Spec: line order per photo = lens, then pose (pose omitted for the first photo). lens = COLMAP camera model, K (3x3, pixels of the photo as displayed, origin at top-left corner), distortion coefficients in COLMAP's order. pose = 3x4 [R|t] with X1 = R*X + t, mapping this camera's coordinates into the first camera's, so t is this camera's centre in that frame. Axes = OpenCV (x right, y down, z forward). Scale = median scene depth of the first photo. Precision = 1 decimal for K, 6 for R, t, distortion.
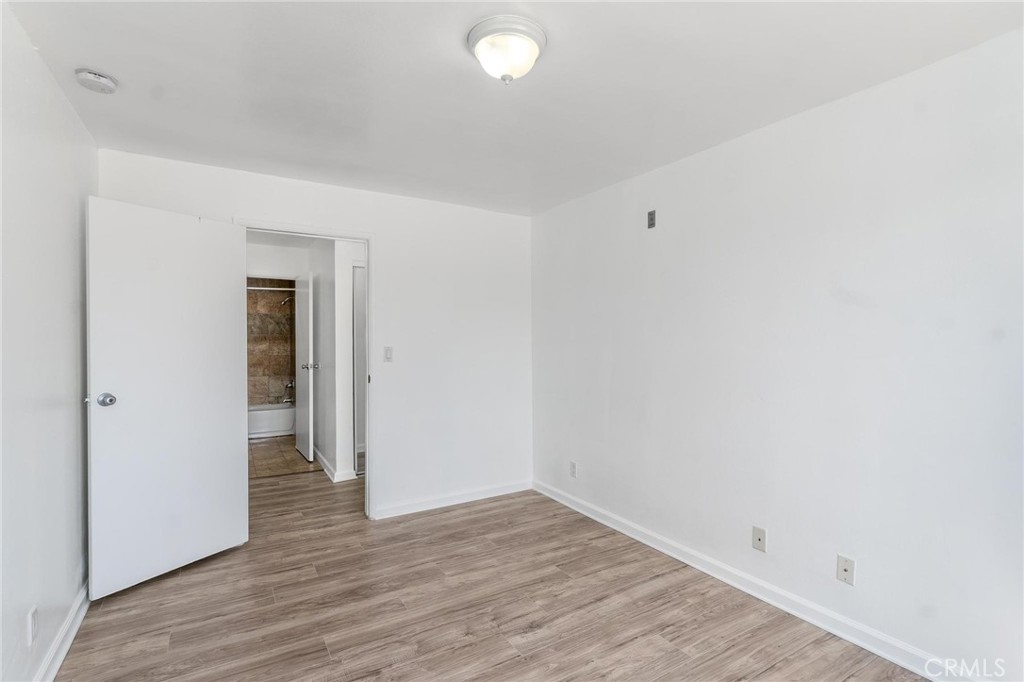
lens RADIAL K [[487.0, 0, 507.0], [0, 487.0, 339.7], [0, 0, 1]] dist [0.002743, -0.001608]
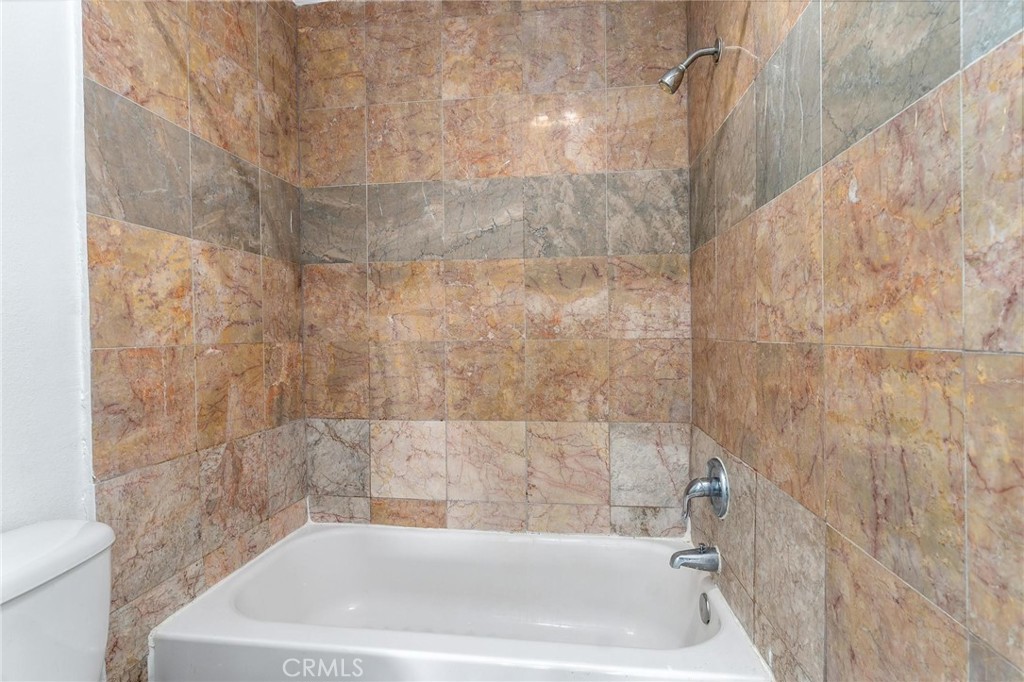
lens RADIAL K [[487.0, 0, 513.4], [0, 487.0, 338.4], [0, 0, 1]] dist [0.002743, -0.001608]
pose [[0.791701, -0.001132, -0.610908, -0.387618], [0.010308, 0.999881, 0.011505, 0.029001], [0.610822, -0.015406, 0.791618, 0.797946]]
